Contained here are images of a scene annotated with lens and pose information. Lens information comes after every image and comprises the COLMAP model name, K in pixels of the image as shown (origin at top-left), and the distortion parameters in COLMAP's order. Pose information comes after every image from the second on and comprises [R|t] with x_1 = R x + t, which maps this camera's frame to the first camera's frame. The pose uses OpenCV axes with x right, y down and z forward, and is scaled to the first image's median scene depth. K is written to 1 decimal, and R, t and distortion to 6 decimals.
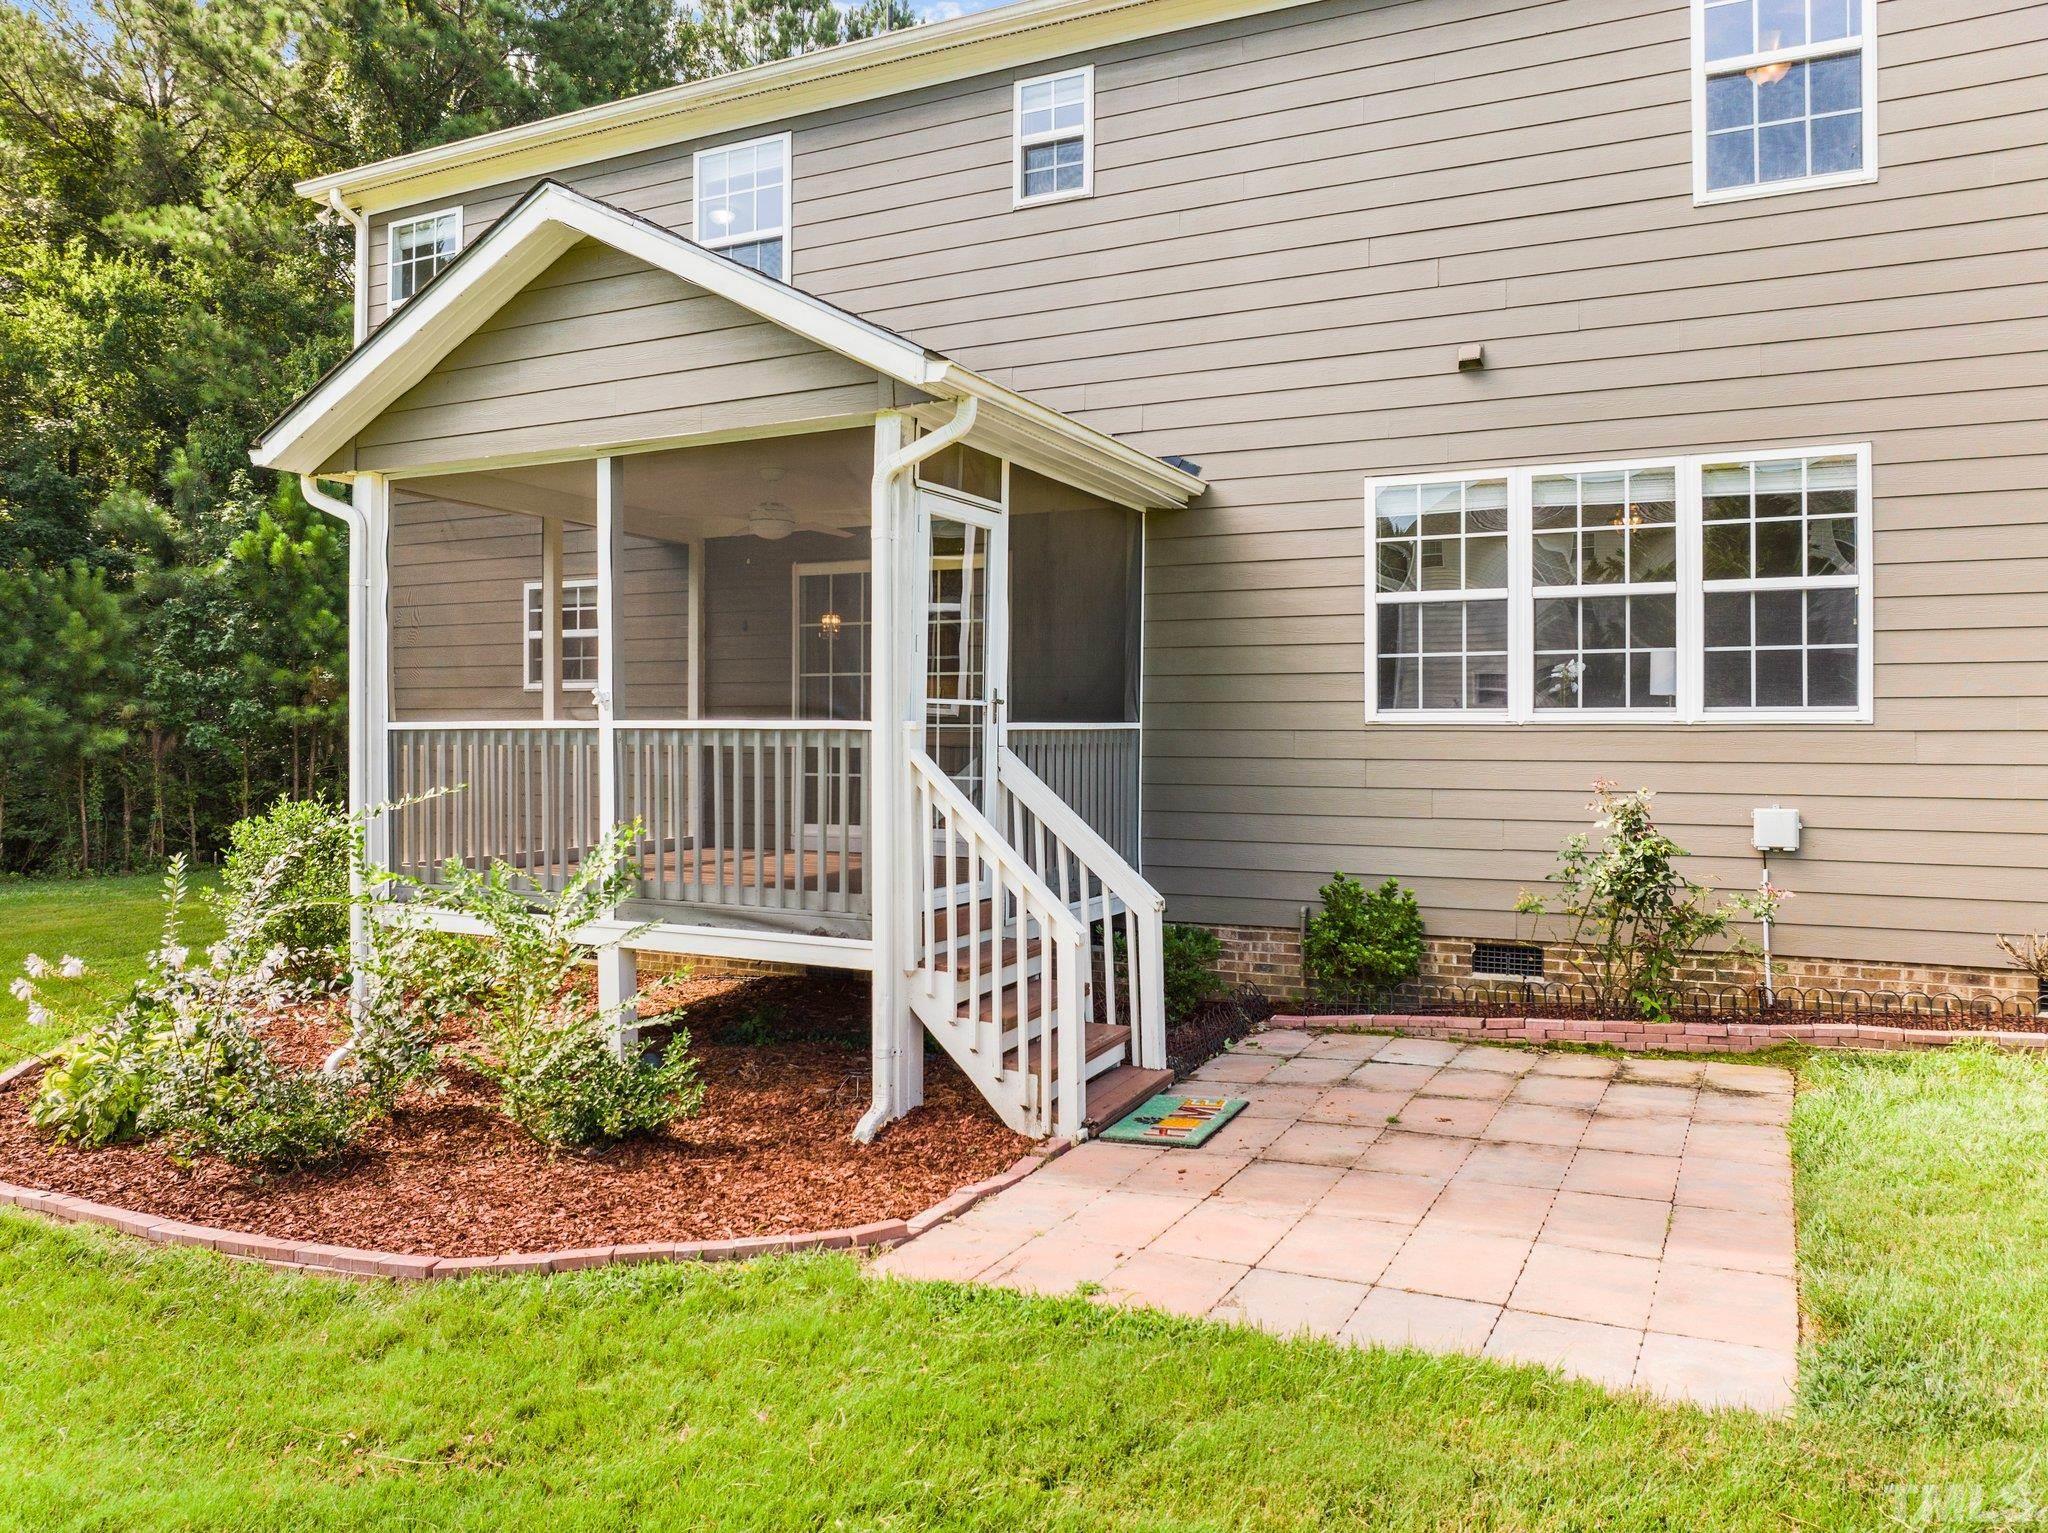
lens RADIAL K [[1455.7, 0, 1018.6], [0, 1455.7, 732.8], [0, 0, 1]] dist [-0.039172, 0.001045]
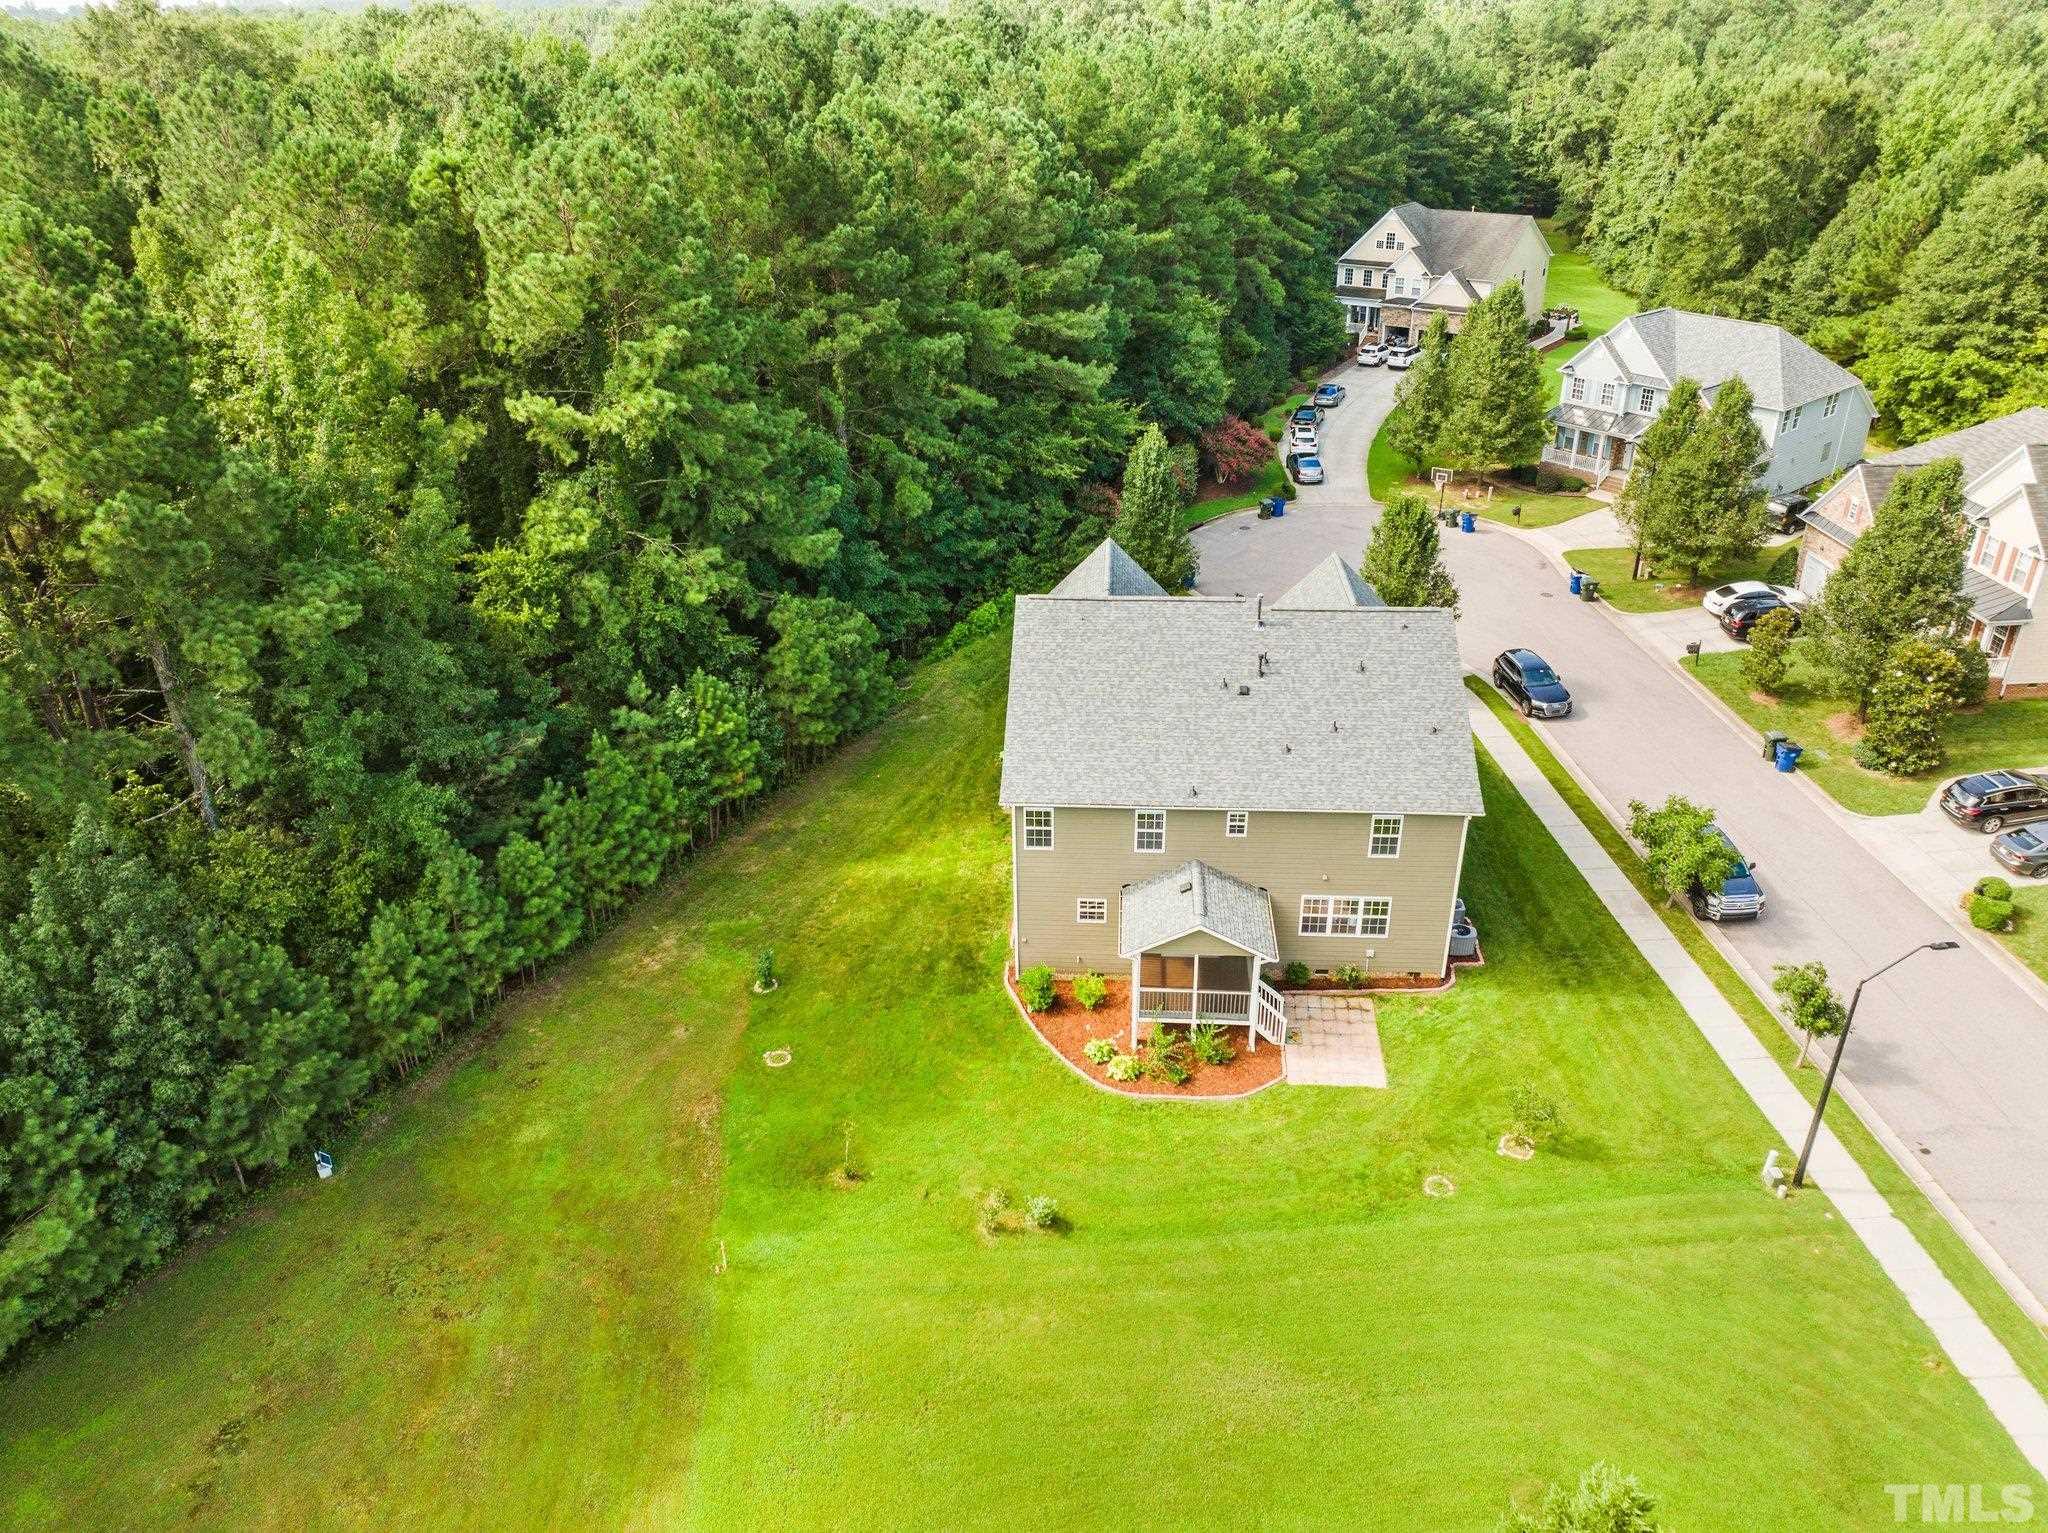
lens RADIAL K [[1442.4, 0, 1021.4], [0, 1442.4, 755.9], [0, 0, 1]] dist [-0.030168, -0.007109]
pose [[0.928982, -0.189472, 0.317951, -2.460739], [0.021378, 0.885071, 0.464964, -3.354941], [-0.369507, -0.425146, 0.826266, -2.911949]]
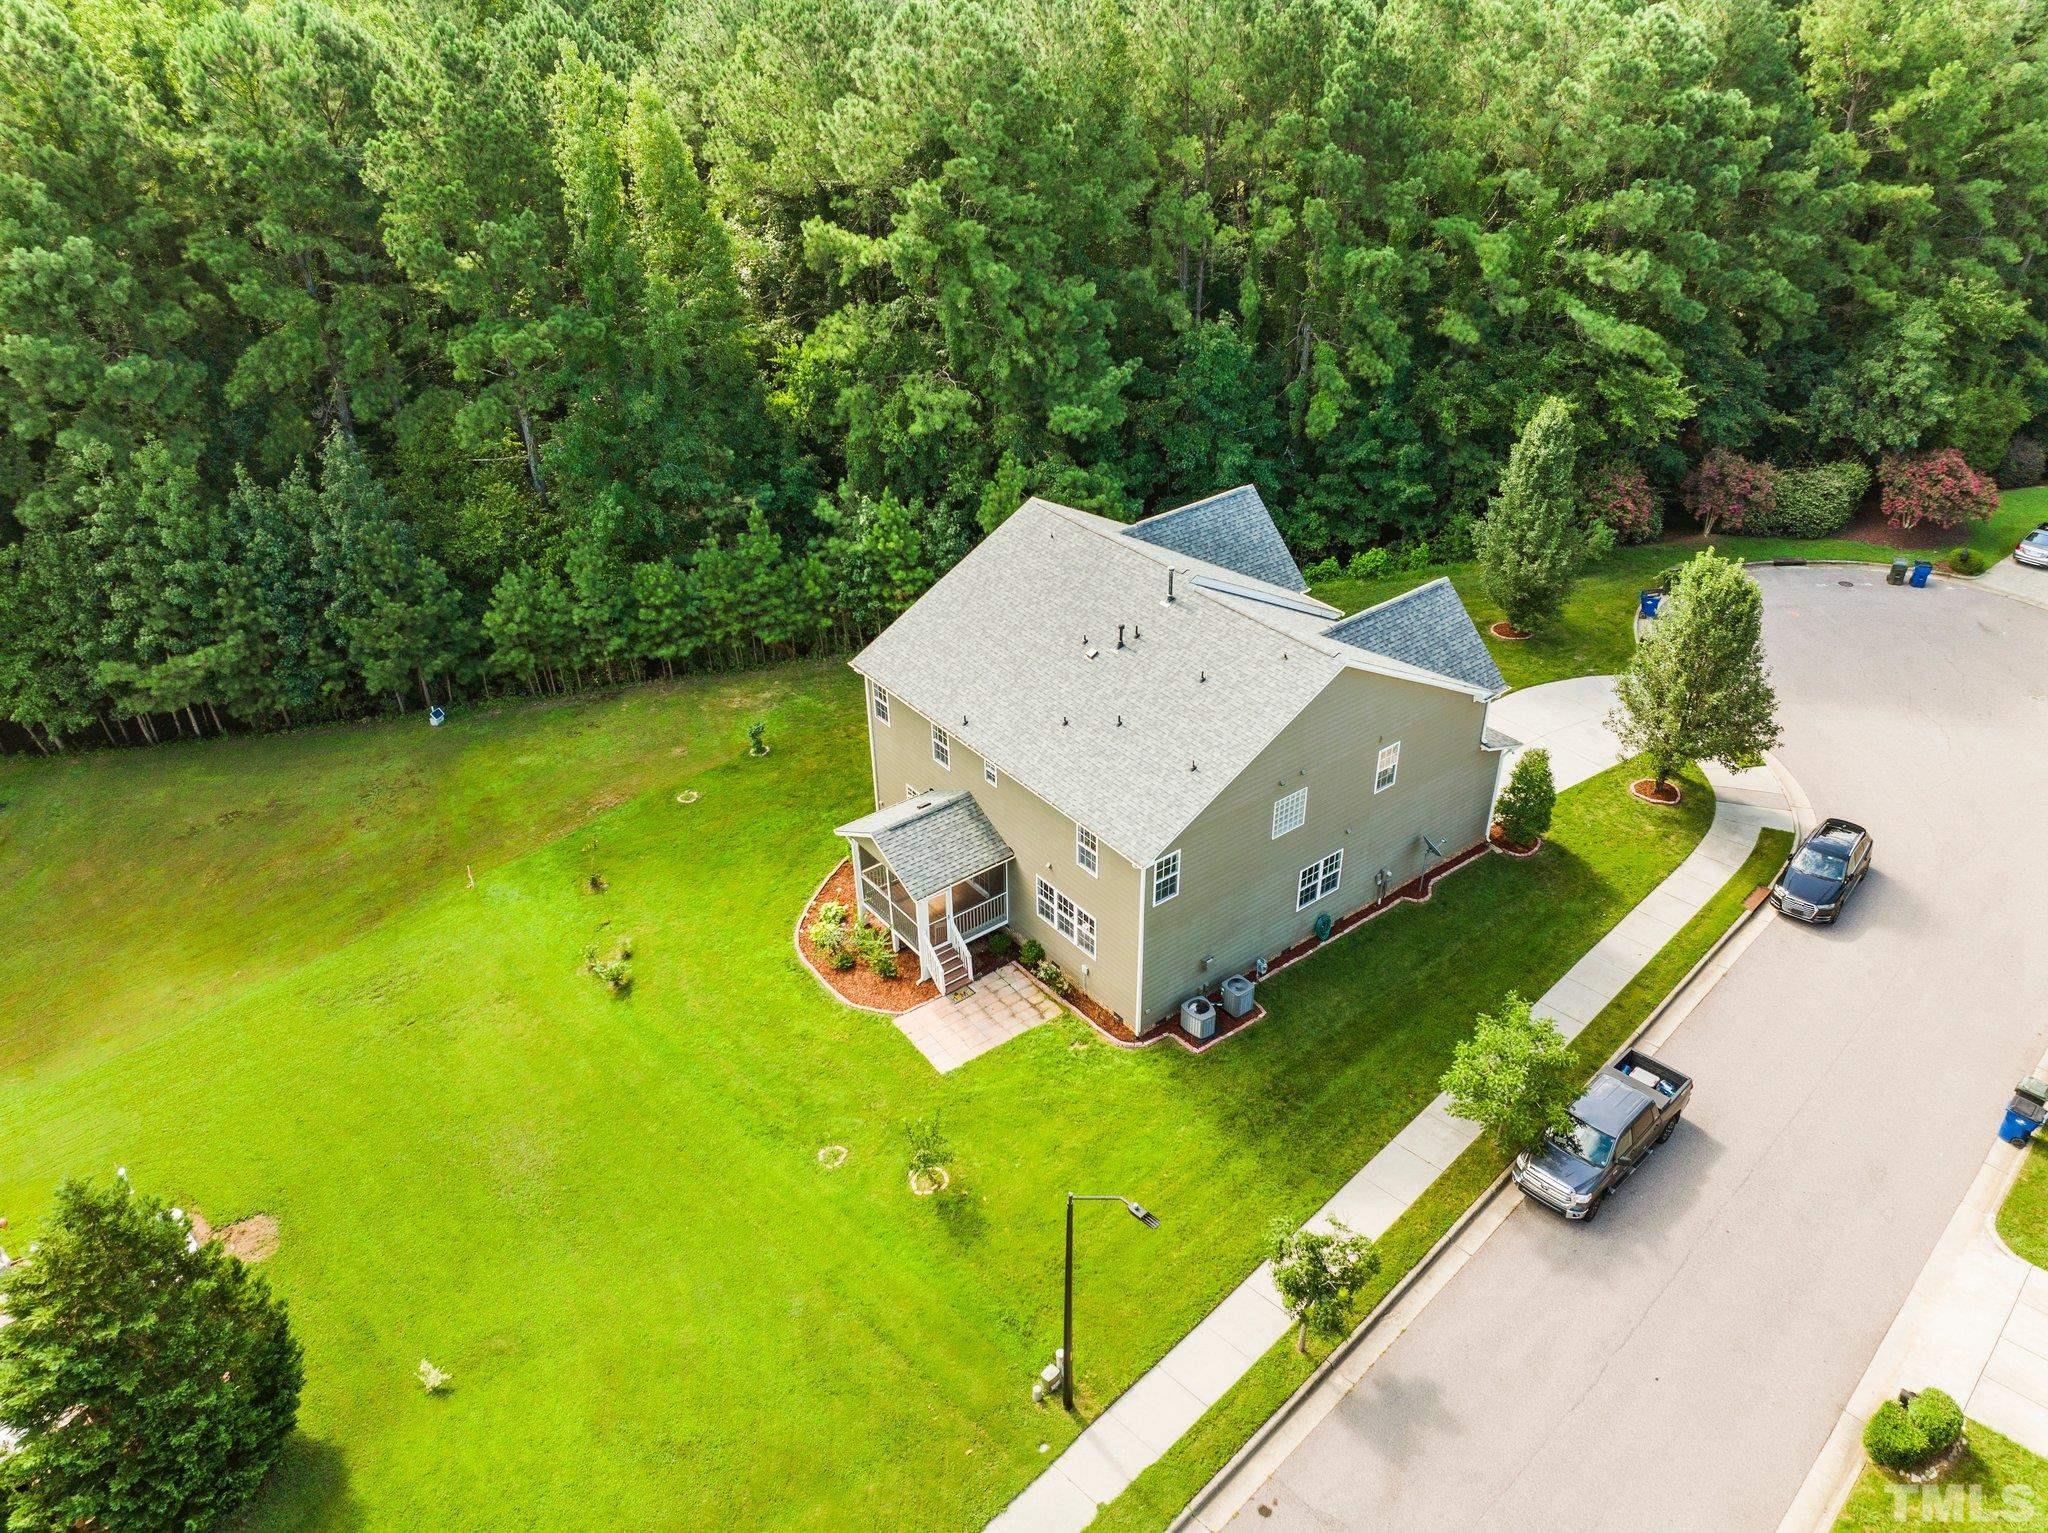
lens RADIAL K [[1442.4, 0, 1021.4], [0, 1442.4, 755.9], [0, 0, 1]] dist [-0.030168, -0.007109]
pose [[0.891925, 0.220200, -0.394946, 2.245231], [0.021695, 0.851575, 0.523784, -3.380236], [0.451663, -0.475744, 0.754763, -2.715786]]
